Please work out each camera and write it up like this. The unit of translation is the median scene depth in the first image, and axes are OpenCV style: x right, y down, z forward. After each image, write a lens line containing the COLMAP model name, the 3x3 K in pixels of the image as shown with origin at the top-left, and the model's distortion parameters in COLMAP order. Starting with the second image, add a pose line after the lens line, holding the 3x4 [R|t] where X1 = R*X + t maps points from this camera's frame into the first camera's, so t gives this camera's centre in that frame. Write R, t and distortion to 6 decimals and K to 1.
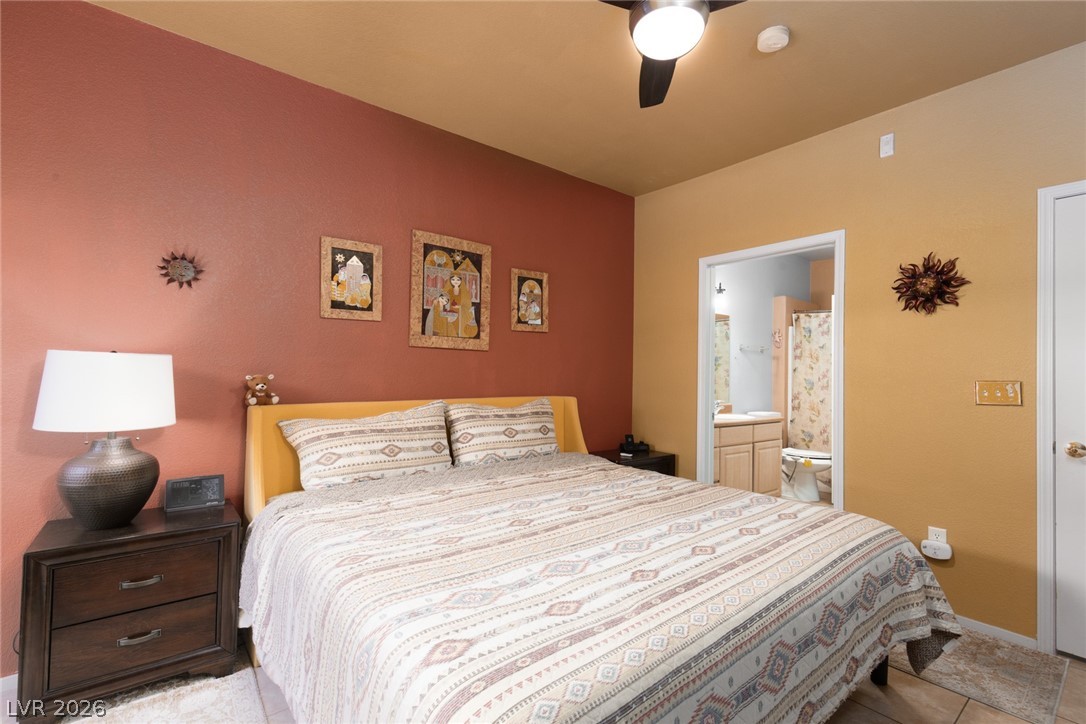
lens RADIAL K [[485.8, 0, 546.1], [0, 485.8, 366.8], [0, 0, 1]] dist [0.015498, -0.000463]
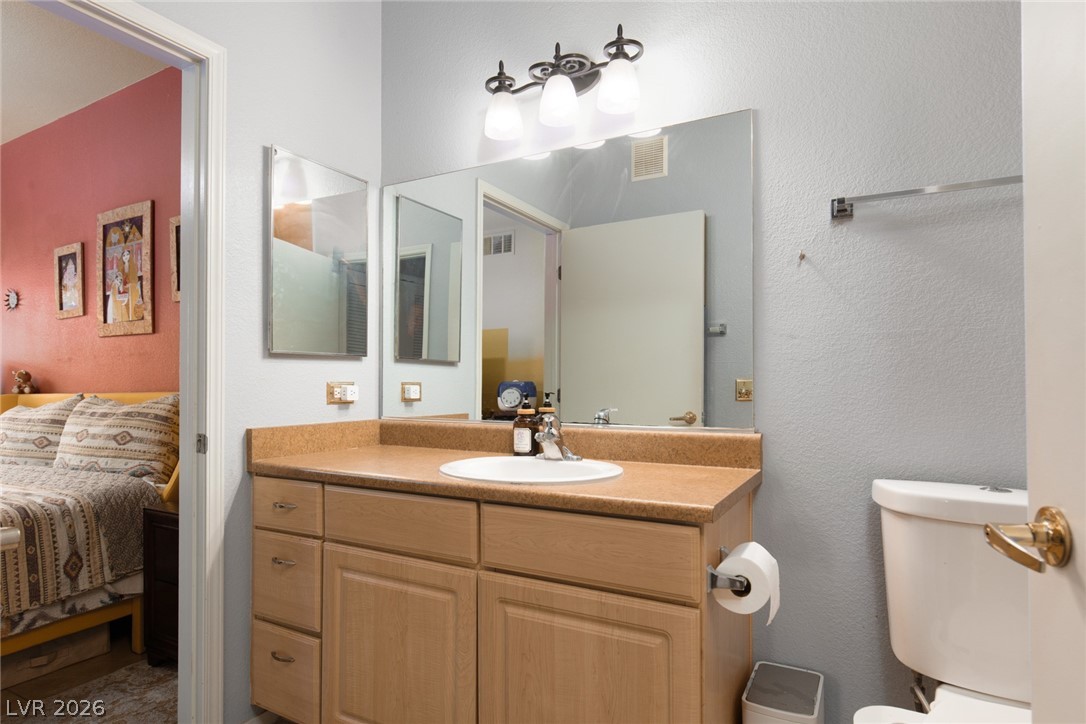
lens RADIAL K [[589.1, 0, 545.5], [0, 589.1, 378.6], [0, 0, 1]] dist [0.001695, 0.000107]
pose [[0.385995, -0.030524, -0.921996, 1.091656], [0.023407, 0.999455, -0.023289, 0.084198], [0.922204, -0.012592, 0.386499, 1.322667]]
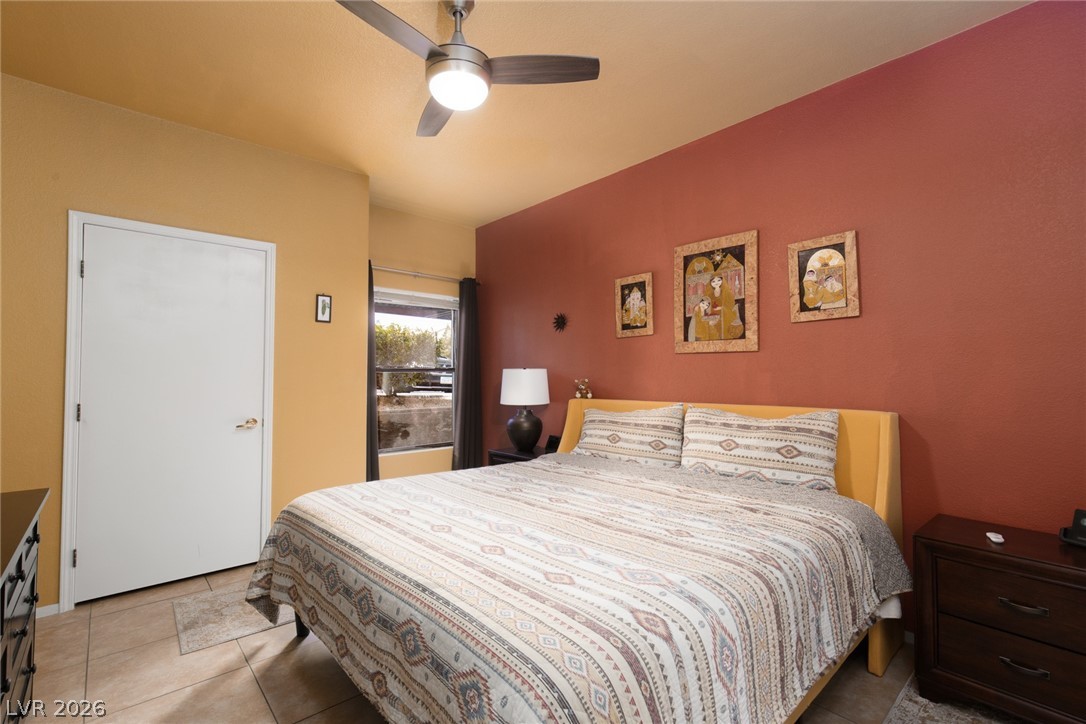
lens RADIAL K [[485.8, 0, 546.1], [0, 485.8, 366.8], [0, 0, 1]] dist [0.015498, -0.000463]
pose [[0.053868, -0.033088, -0.998000, 0.786010], [0.011846, 0.999402, -0.032496, 0.020267], [0.998478, -0.010071, 0.054228, 0.627578]]
